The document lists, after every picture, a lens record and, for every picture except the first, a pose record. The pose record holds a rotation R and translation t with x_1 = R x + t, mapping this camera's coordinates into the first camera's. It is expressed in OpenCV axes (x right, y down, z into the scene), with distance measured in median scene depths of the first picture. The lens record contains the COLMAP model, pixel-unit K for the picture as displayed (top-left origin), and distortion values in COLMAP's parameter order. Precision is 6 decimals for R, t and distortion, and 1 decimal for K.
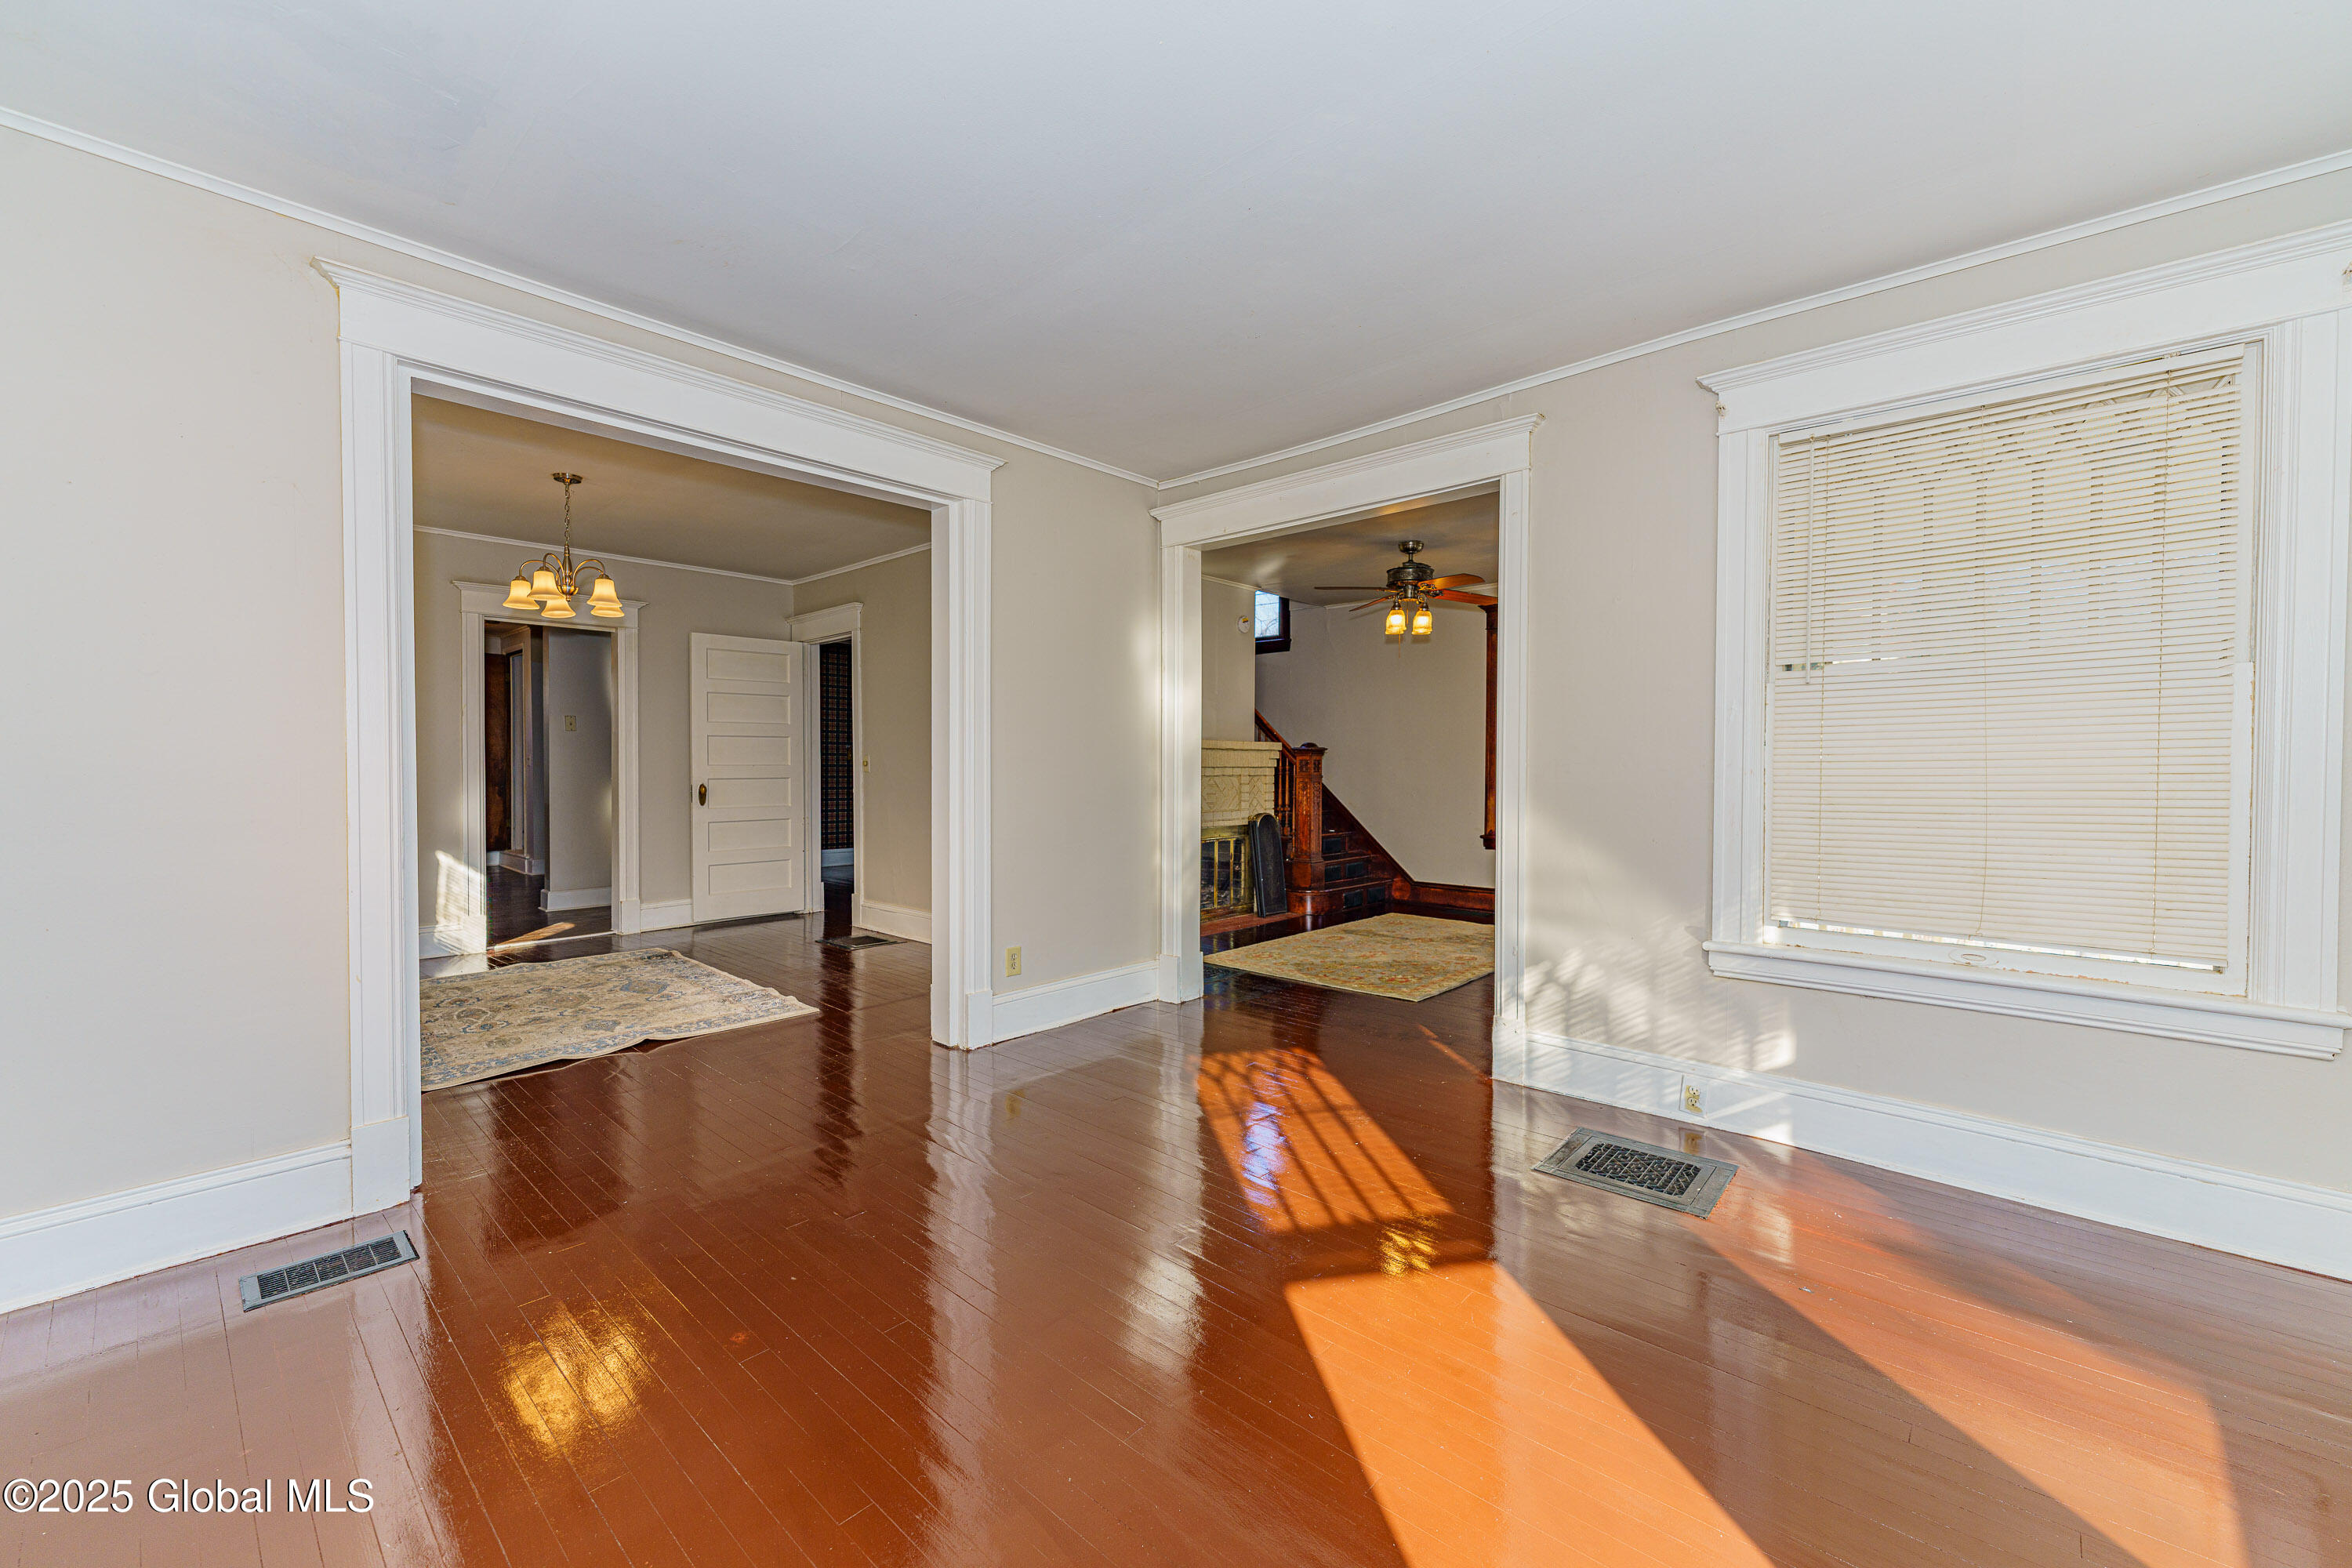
lens RADIAL K [[938.6, 0, 1177.7], [0, 938.6, 781.0], [0, 0, 1]] dist [0.002111, -0.000038]
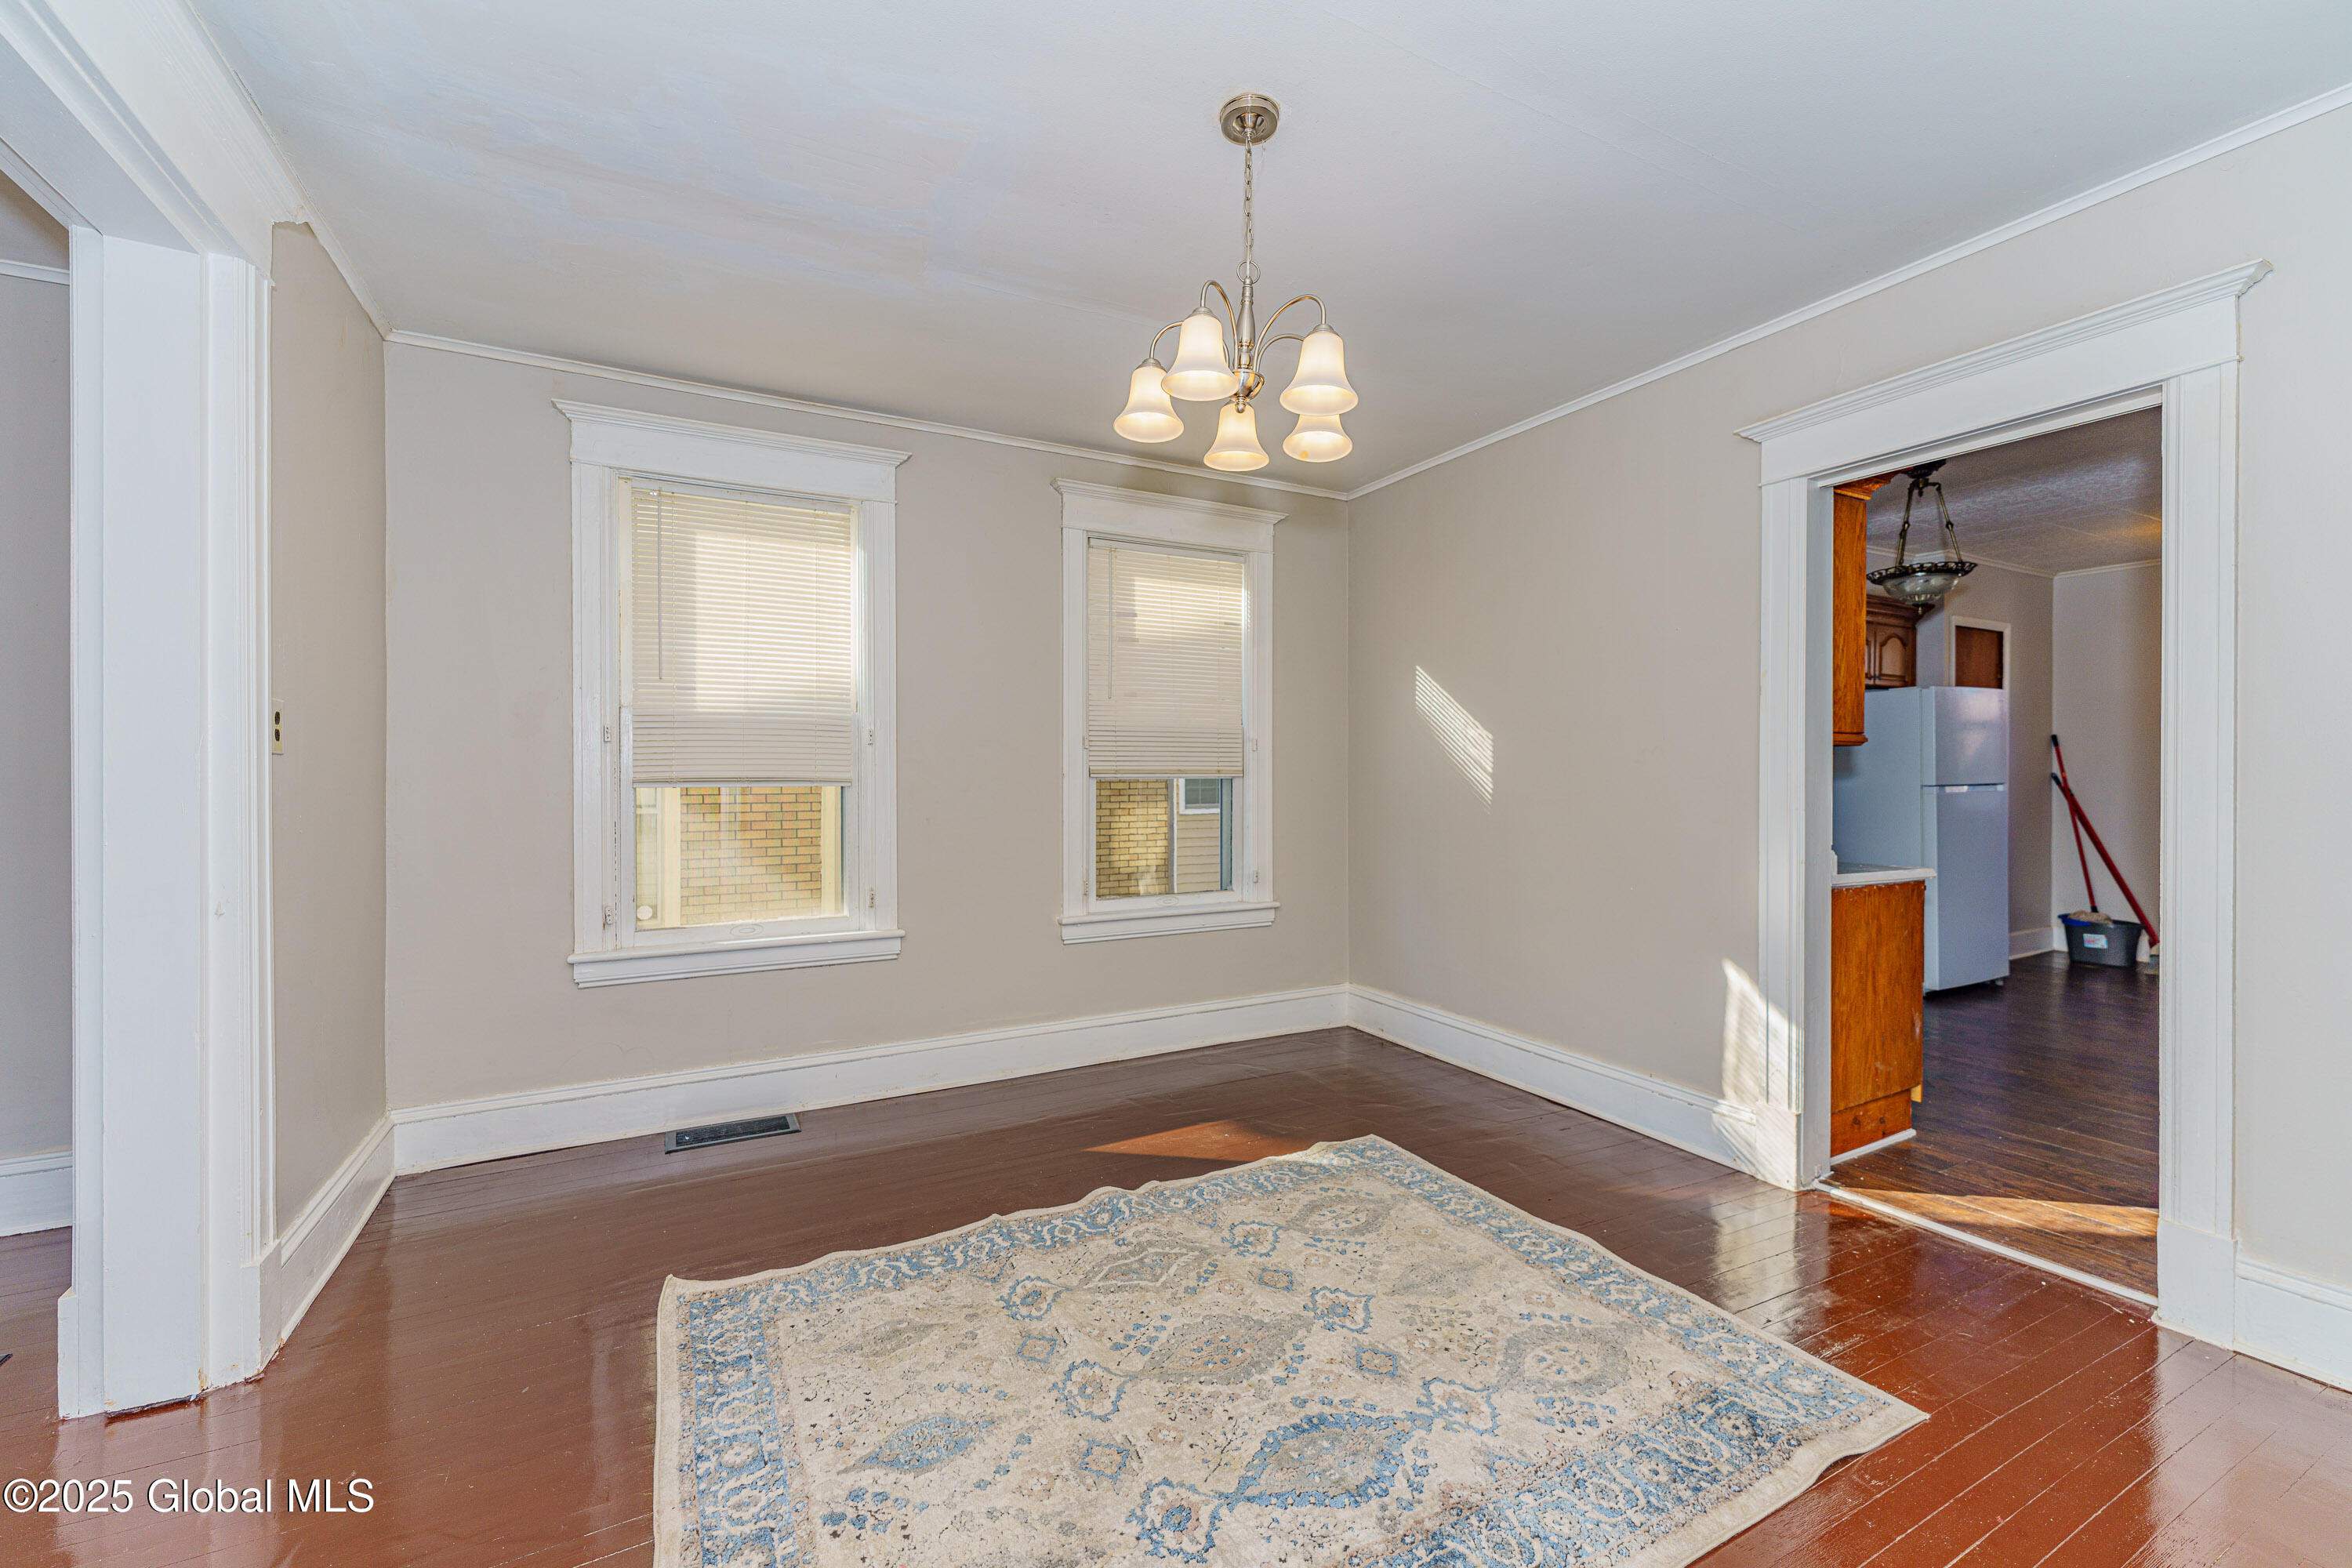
lens RADIAL K [[938.6, 0, 1172.3], [0, 938.6, 786.5], [0, 0, 1]] dist [0.002111, -0.000038]
pose [[-0.330596, 0.000567, -0.943772, -0.186292], [-0.017054, 0.999833, 0.006574, -0.021223], [0.943618, 0.018269, -0.330531, 0.873581]]
